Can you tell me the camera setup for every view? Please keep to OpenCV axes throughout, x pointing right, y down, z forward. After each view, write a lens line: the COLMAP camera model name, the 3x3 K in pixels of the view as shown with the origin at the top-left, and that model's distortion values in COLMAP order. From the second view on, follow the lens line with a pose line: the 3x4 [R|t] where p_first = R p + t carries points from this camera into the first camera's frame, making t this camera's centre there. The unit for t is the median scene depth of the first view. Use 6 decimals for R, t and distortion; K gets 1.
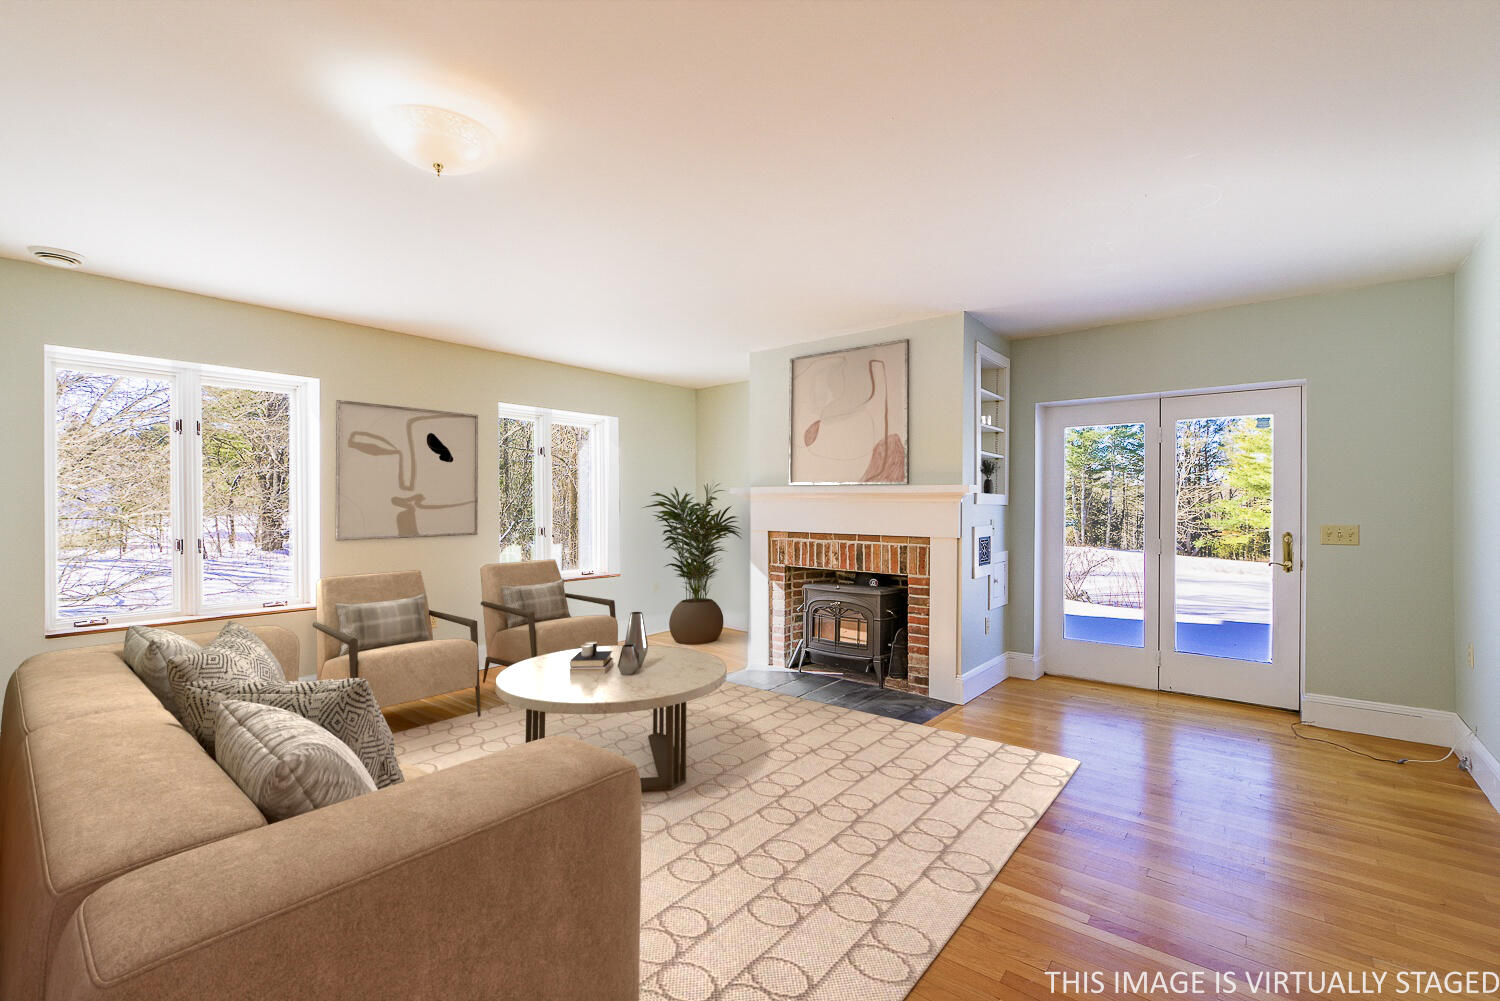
lens RADIAL K [[649.3, 0, 739.1], [0, 649.3, 508.8], [0, 0, 1]] dist [-0.016052, 0.005462]
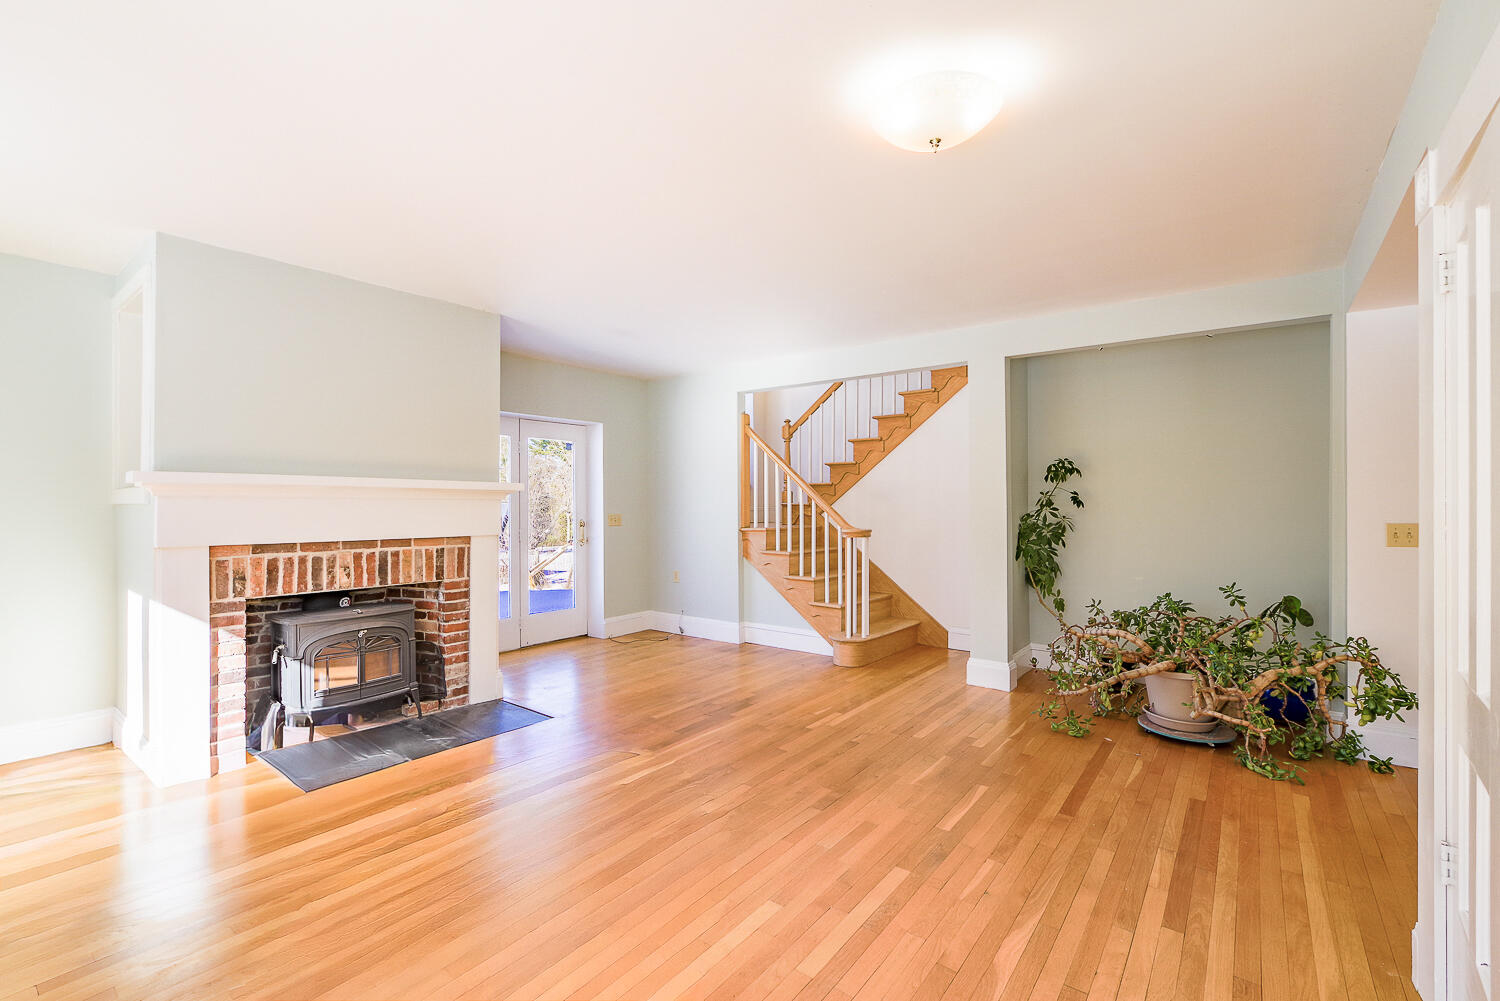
lens RADIAL K [[649.3, 0, 739.1], [0, 649.3, 508.8], [0, 0, 1]] dist [-0.016052, 0.005462]
pose [[-0.021721, -0.011687, 0.999696, -0.601444], [0.005444, 0.999915, 0.011808, -0.005063], [-0.999749, 0.005699, -0.021656, 0.568099]]
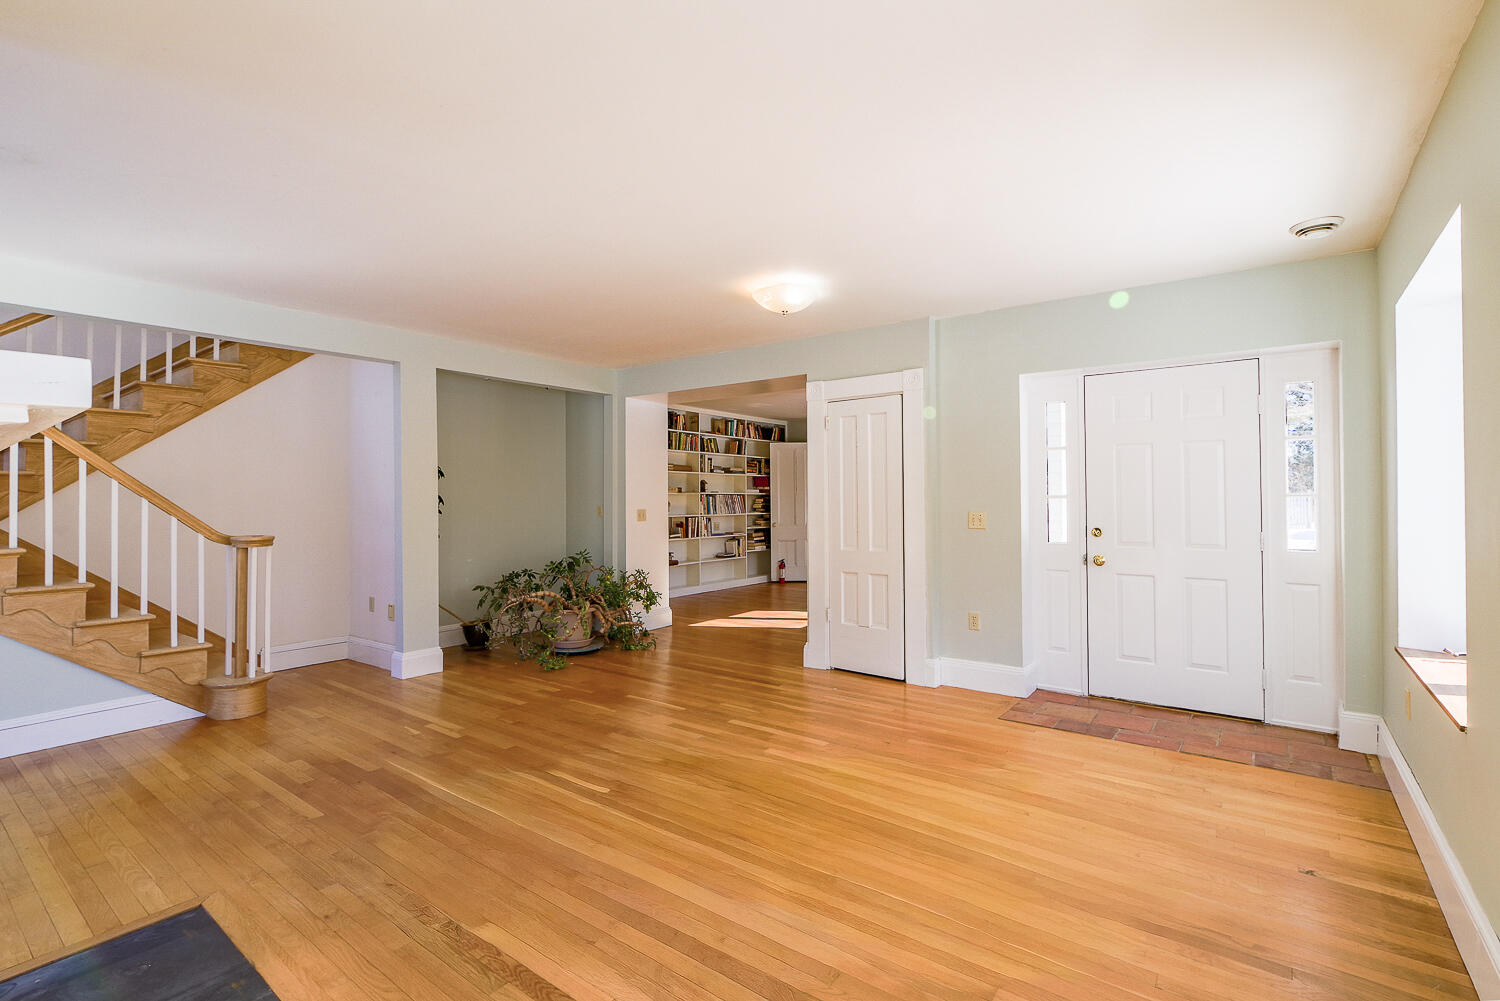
lens RADIAL K [[649.3, 0, 739.1], [0, 649.3, 508.8], [0, 0, 1]] dist [-0.016052, 0.005462]
pose [[-0.999802, 0.009339, -0.017572, -0.135096], [0.009083, 0.999852, 0.014632, 0.000347], [0.017706, 0.014469, -0.999739, 1.209430]]
